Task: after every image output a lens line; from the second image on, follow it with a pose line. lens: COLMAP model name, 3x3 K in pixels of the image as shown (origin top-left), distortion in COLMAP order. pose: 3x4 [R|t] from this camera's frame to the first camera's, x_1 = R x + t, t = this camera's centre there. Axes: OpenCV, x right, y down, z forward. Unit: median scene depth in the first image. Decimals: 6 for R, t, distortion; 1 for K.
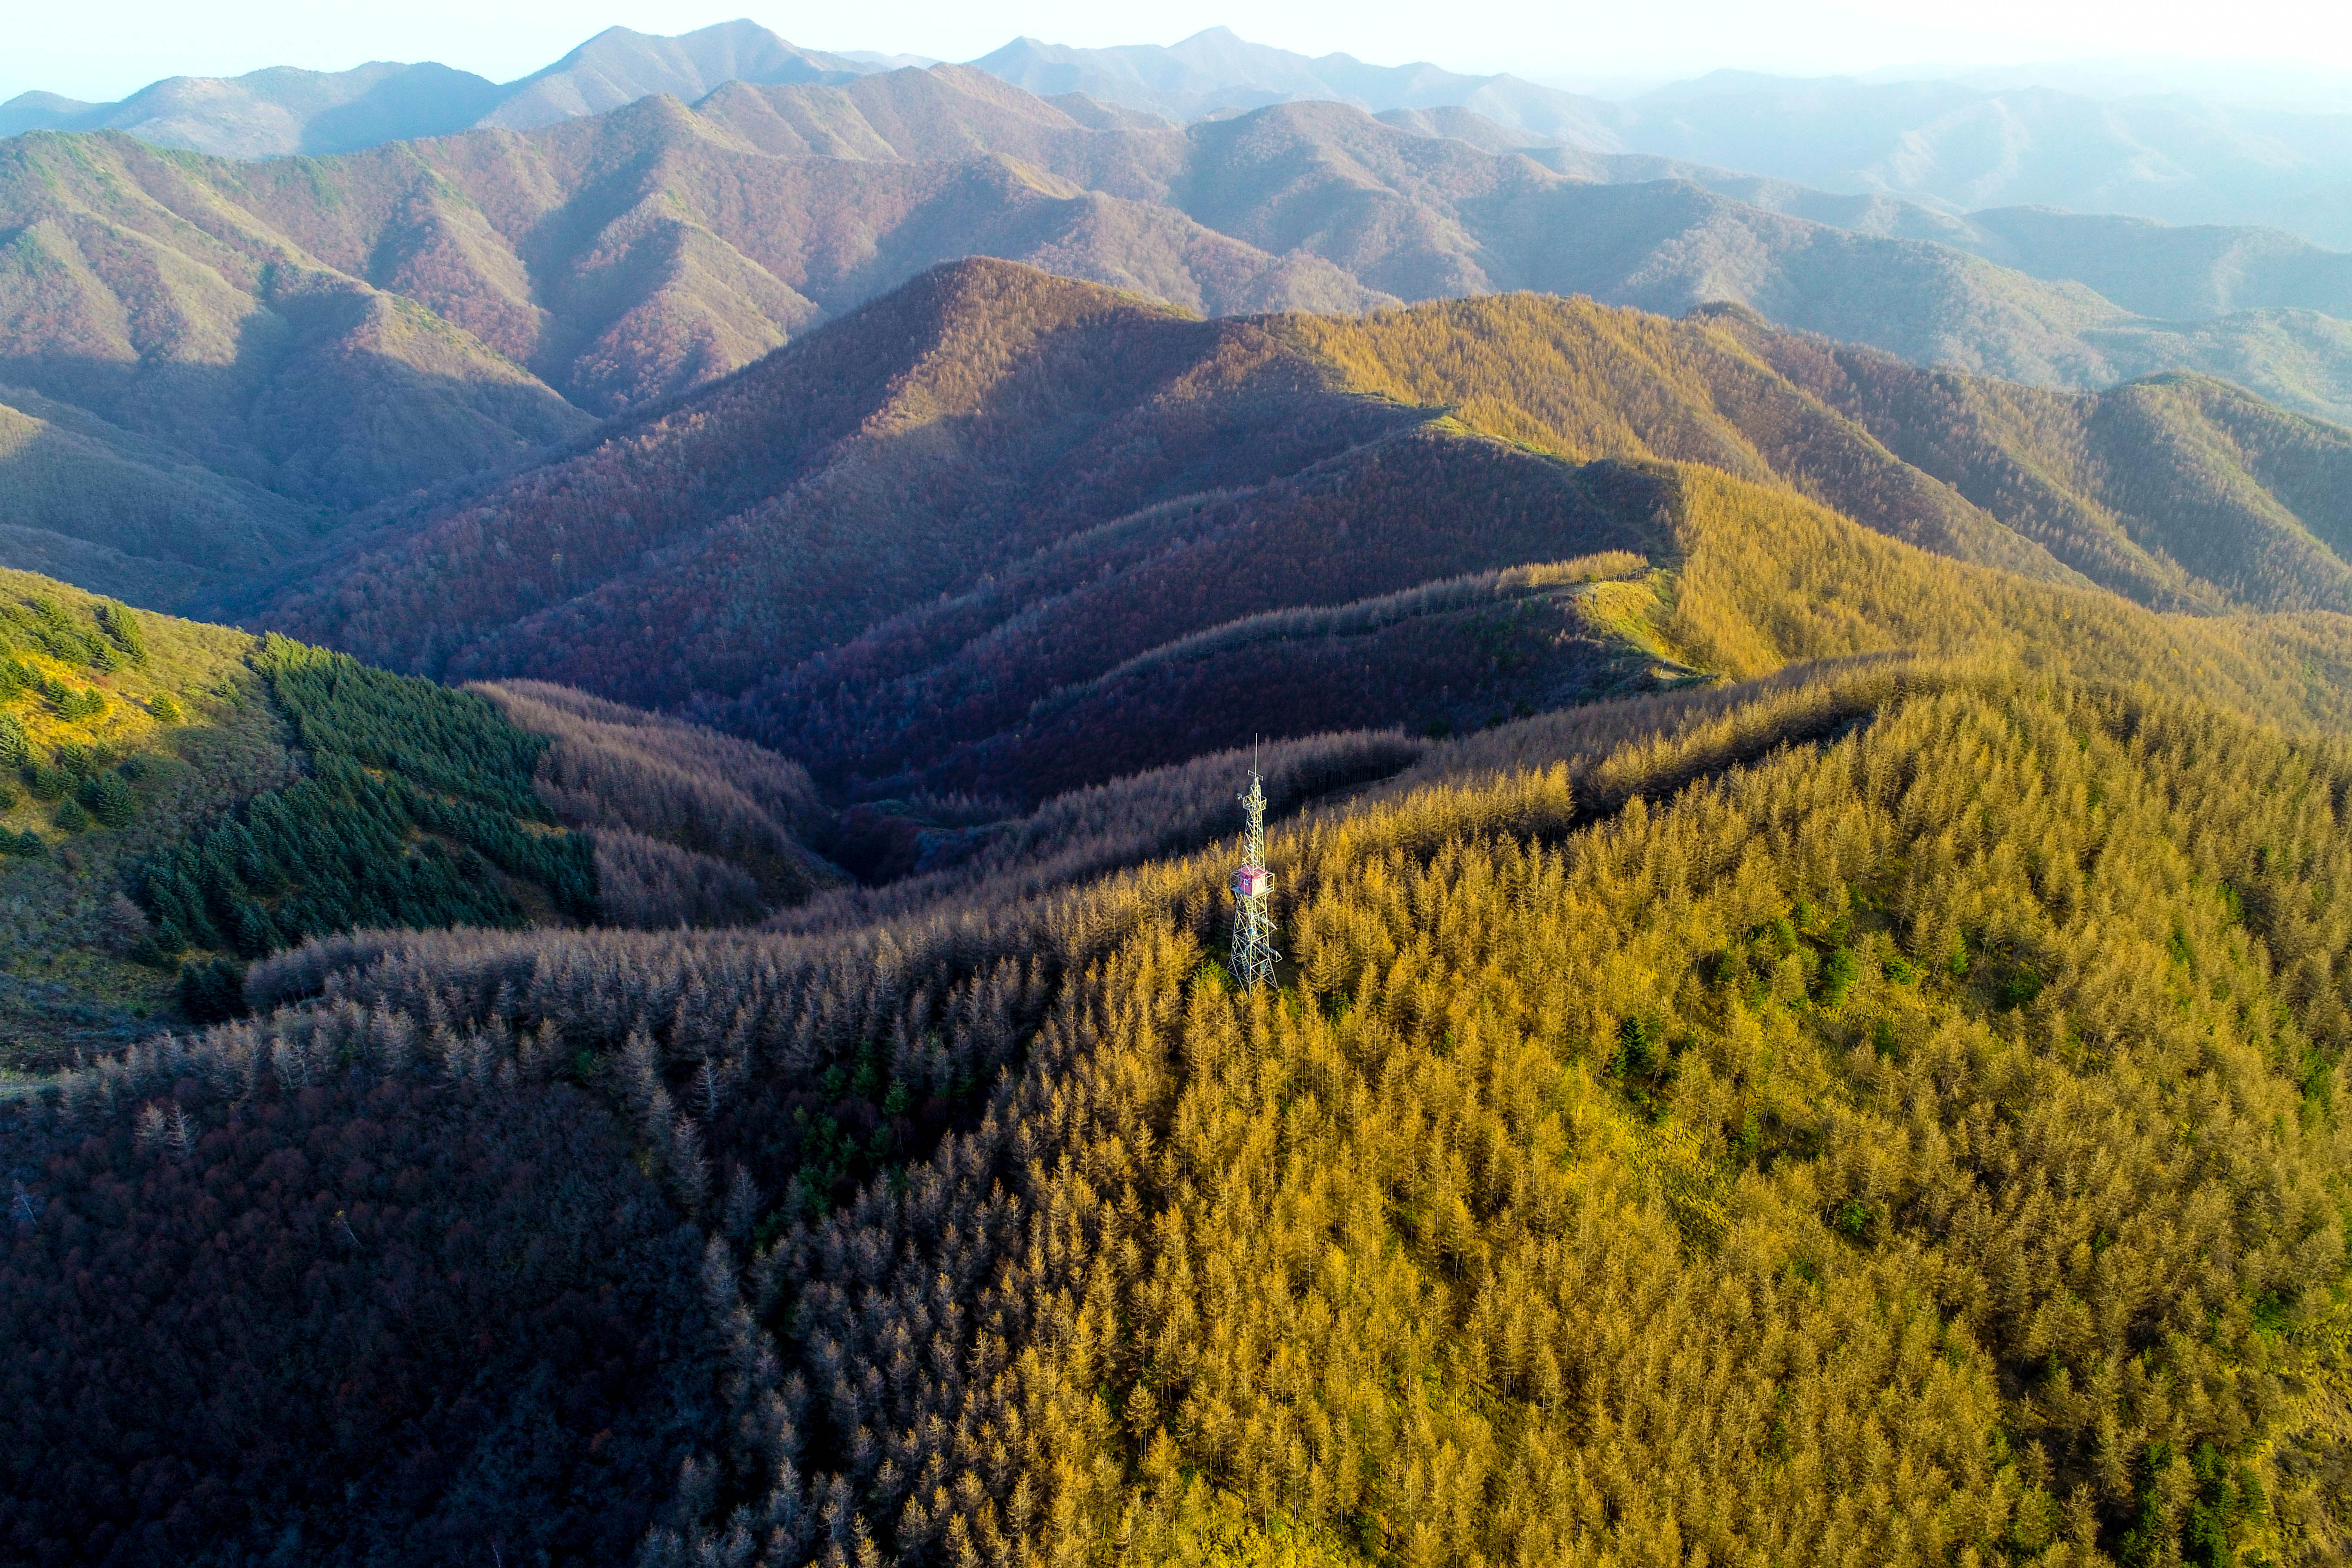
lens RADIAL K [[1580.0, 0, 1176.0], [0, 1580.0, 784.0], [0, 0, 1]] dist [-0.005412, 0.000390]
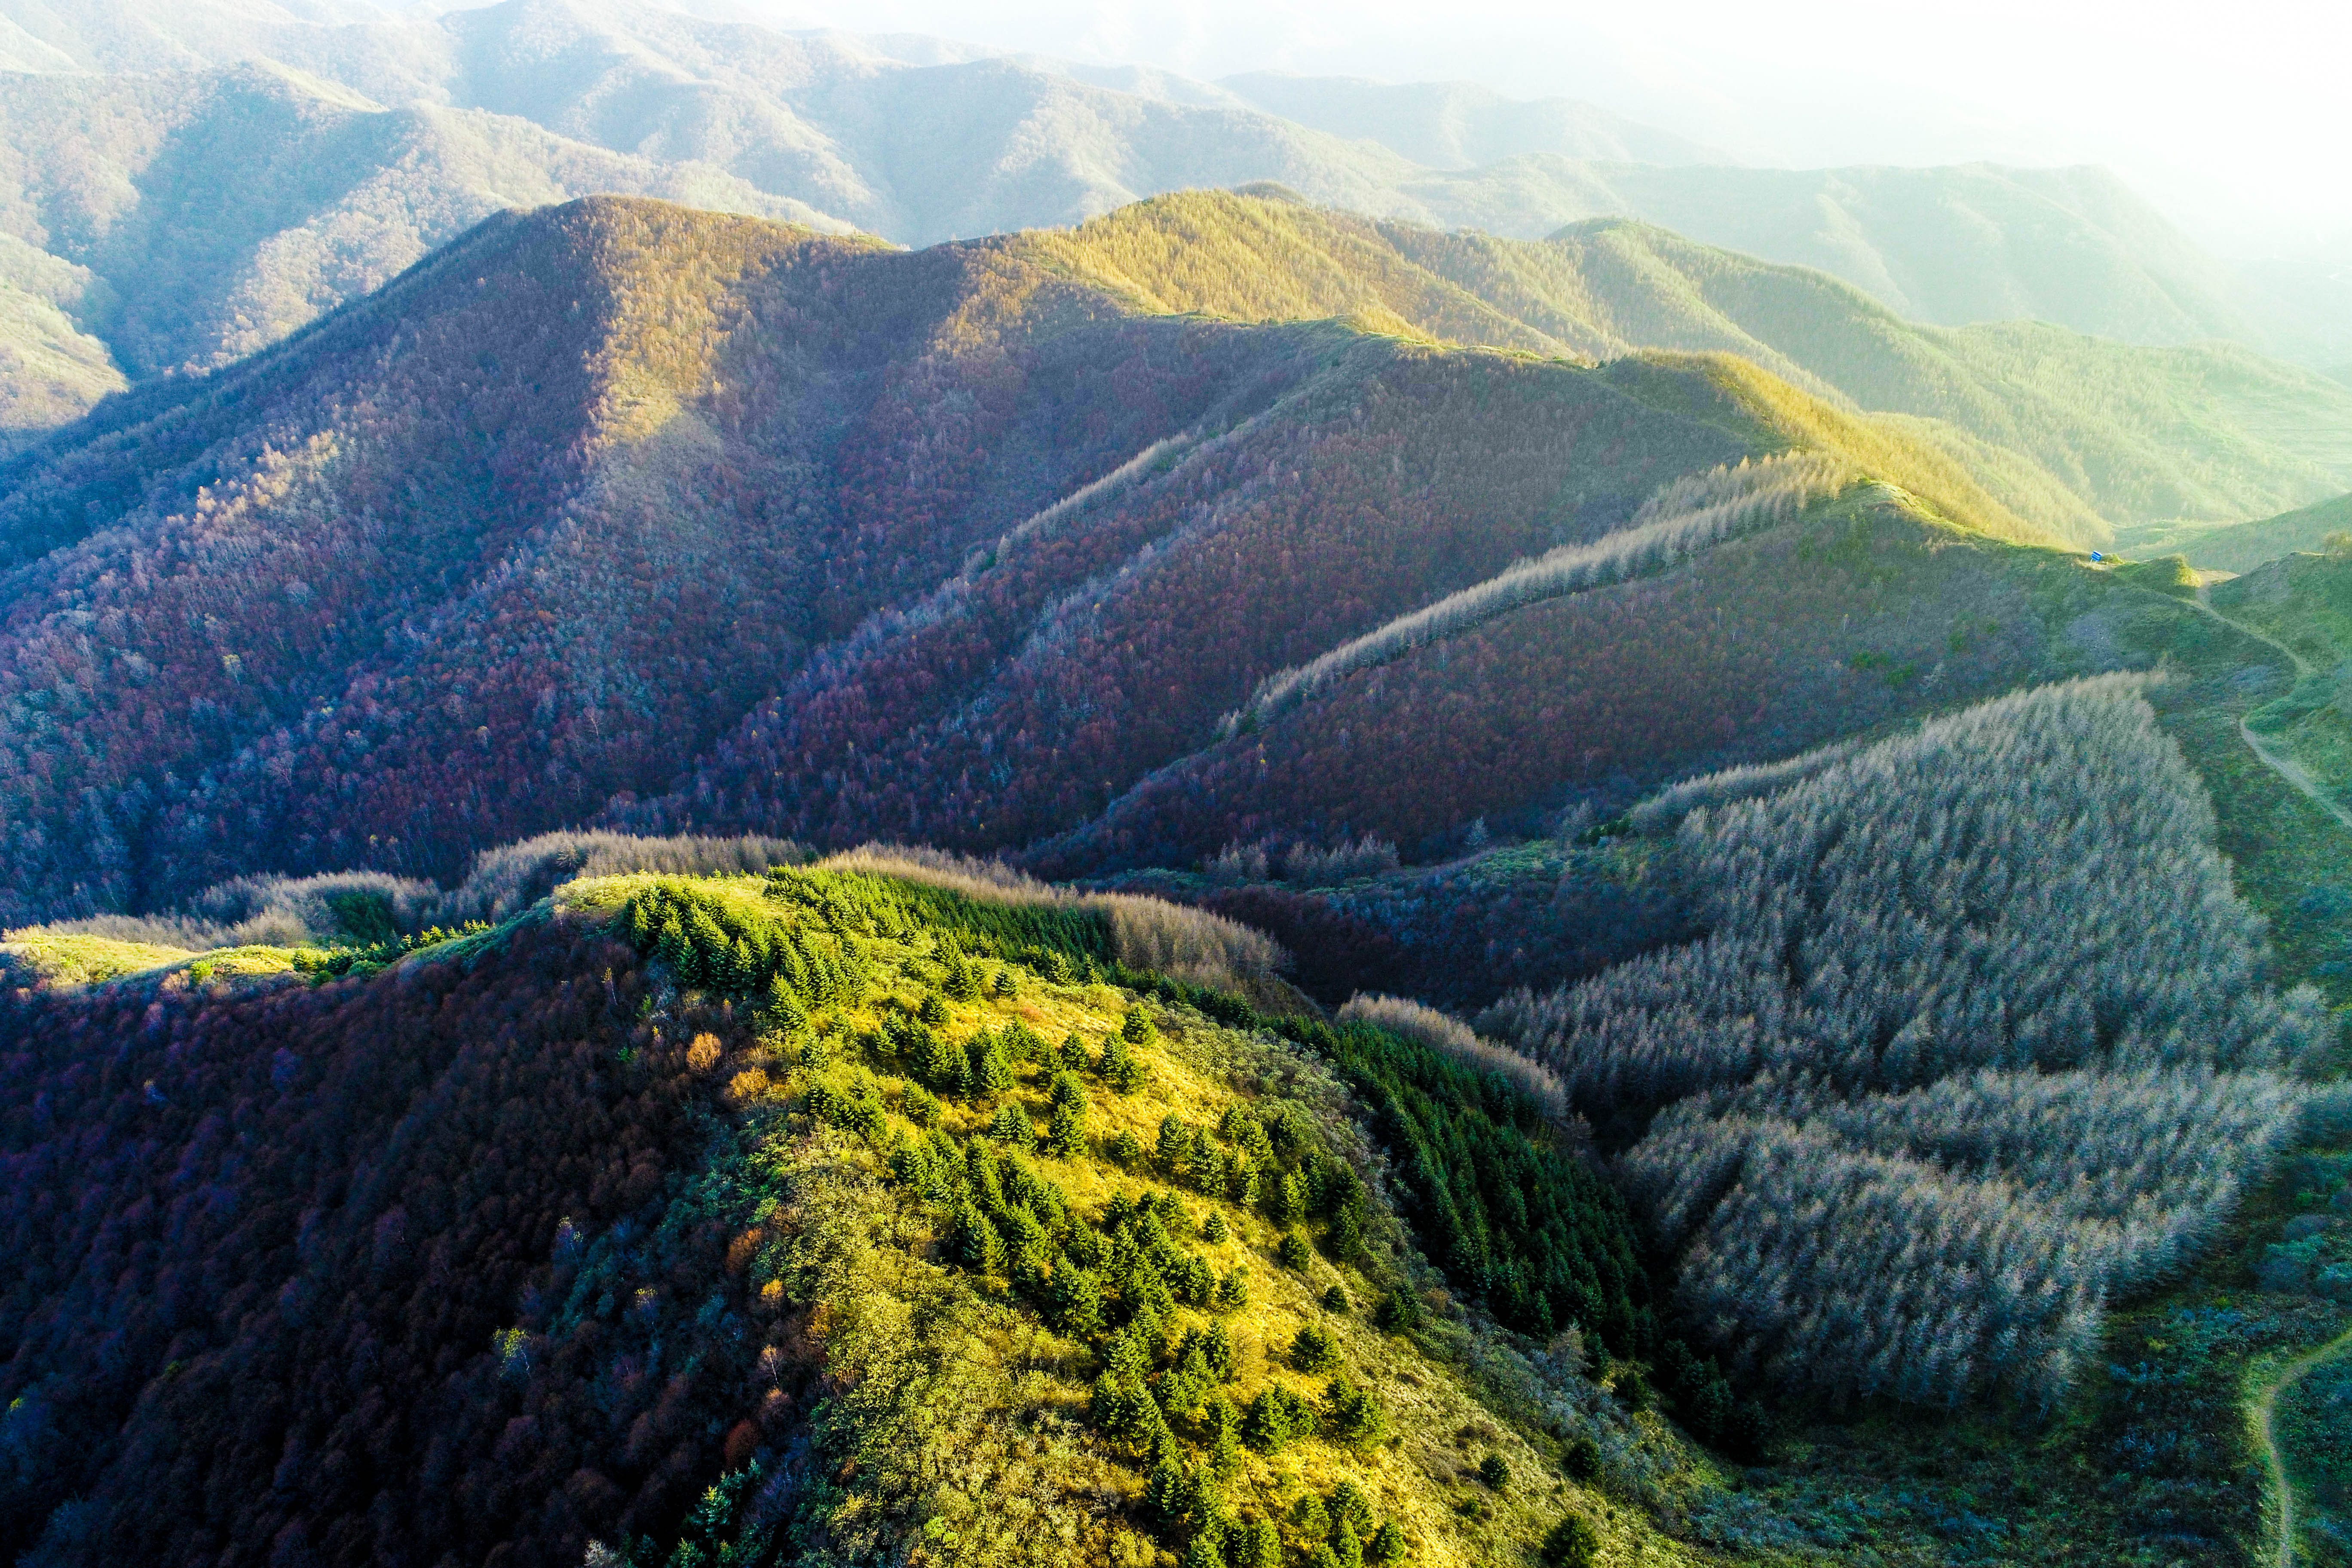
lens RADIAL K [[1580.0, 0, 1176.0], [0, 1580.0, 784.0], [0, 0, 1]] dist [-0.005412, 0.000390]
pose [[0.875586, -0.231373, 0.424046, -0.298069], [0.203203, 0.972801, 0.111208, -0.072533], [-0.438243, -0.011205, 0.898787, 0.143629]]
